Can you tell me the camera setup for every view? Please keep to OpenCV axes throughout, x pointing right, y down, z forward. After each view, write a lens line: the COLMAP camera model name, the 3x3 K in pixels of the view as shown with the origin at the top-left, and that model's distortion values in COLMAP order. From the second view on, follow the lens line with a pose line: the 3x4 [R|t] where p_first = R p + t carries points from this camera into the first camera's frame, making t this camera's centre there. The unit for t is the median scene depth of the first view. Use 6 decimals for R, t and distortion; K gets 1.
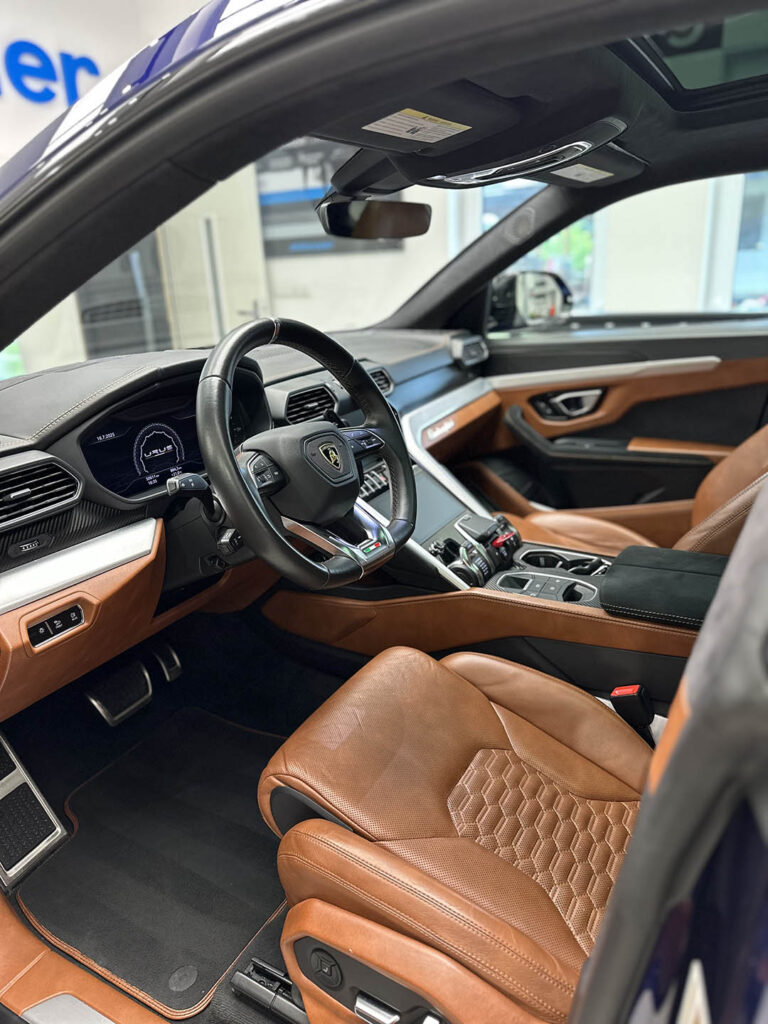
lens RADIAL K [[697.5, 0, 384.0], [0, 697.5, 512.0], [0, 0, 1]] dist [0.060756, -0.123071]
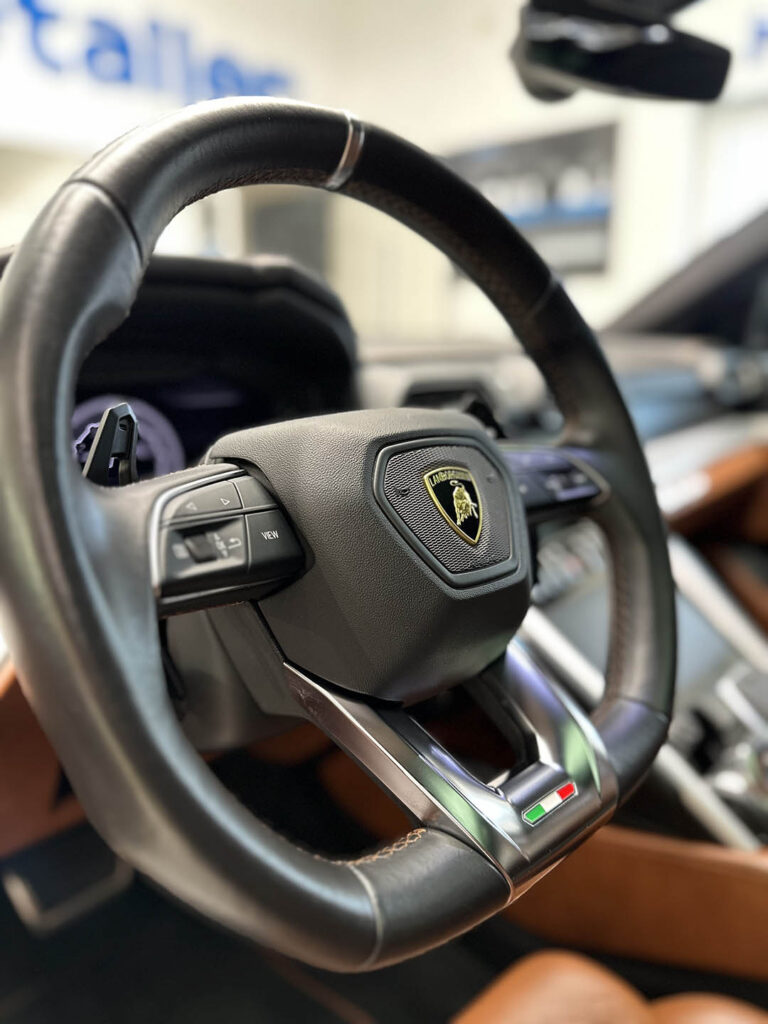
lens RADIAL K [[697.5, 0, 384.0], [0, 697.5, 512.0], [0, 0, 1]] dist [0.060756, -0.123071]
pose [[0.965277, 0.113480, -0.235292, -0.028169], [-0.133045, 0.988708, -0.068961, -0.045728], [0.224809, 0.097871, 0.969475, 0.633660]]
